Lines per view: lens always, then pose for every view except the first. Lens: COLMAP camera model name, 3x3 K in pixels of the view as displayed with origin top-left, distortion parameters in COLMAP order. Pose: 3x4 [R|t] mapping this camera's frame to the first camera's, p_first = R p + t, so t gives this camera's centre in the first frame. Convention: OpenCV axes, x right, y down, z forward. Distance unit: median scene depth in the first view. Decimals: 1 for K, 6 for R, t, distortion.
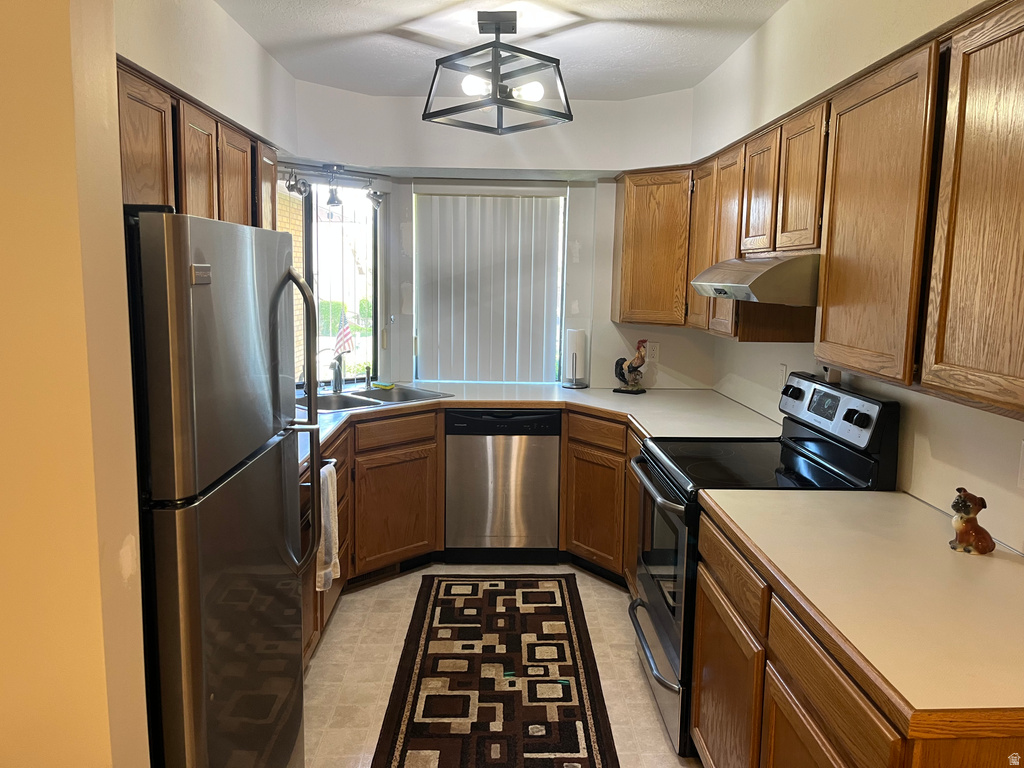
lens RADIAL K [[785.6, 0, 515.0], [0, 785.6, 382.0], [0, 0, 1]] dist [0.035062, -0.025371]
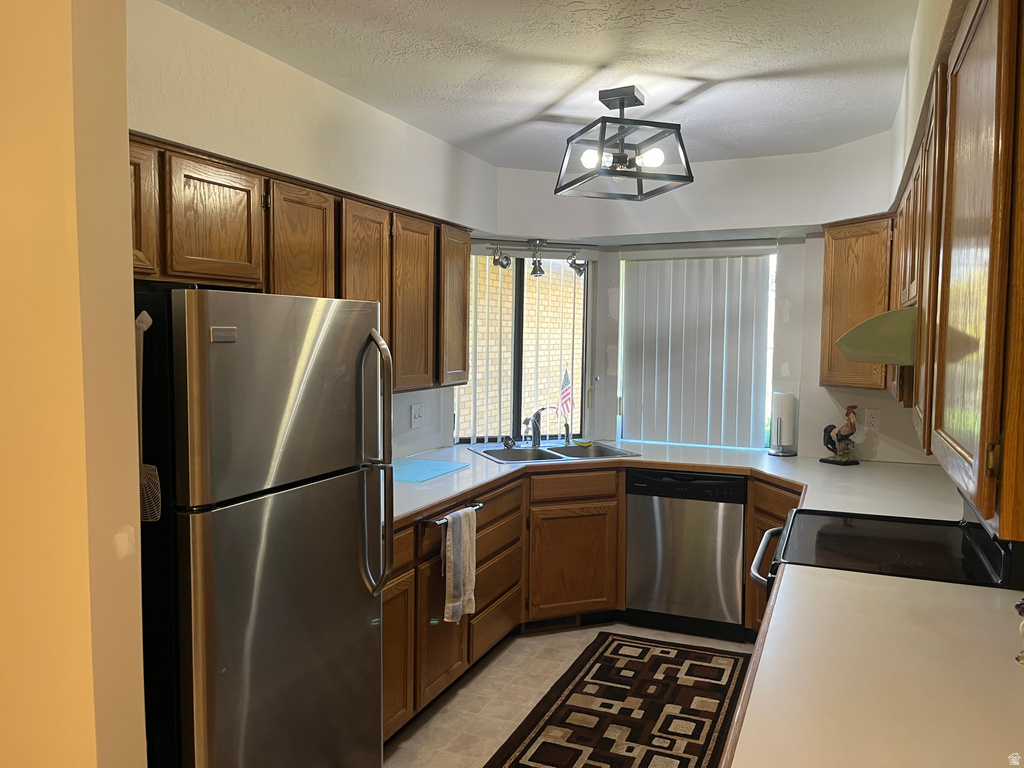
lens RADIAL K [[785.6, 0, 511.0], [0, 785.6, 387.9], [0, 0, 1]] dist [0.035062, -0.025371]
pose [[0.905322, 0.016288, -0.424412, 0.220312], [-0.048503, 0.996692, -0.065212, 0.005254], [0.421946, 0.079623, 0.903118, 0.012082]]
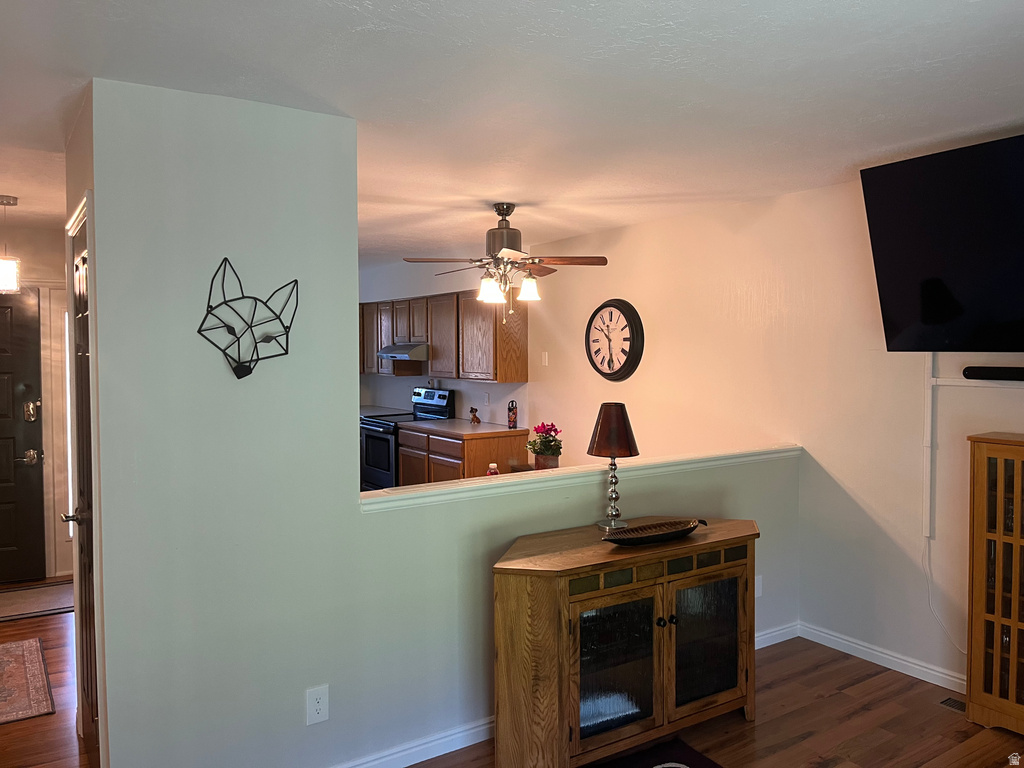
lens RADIAL K [[785.6, 0, 511.8], [0, 785.6, 383.1], [0, 0, 1]] dist [0.035062, -0.025371]
pose [[0.850766, -0.043372, 0.523752, -0.733363], [0.090755, 0.993741, -0.065127, 0.170701], [-0.517650, 0.102941, 0.849377, -1.366801]]
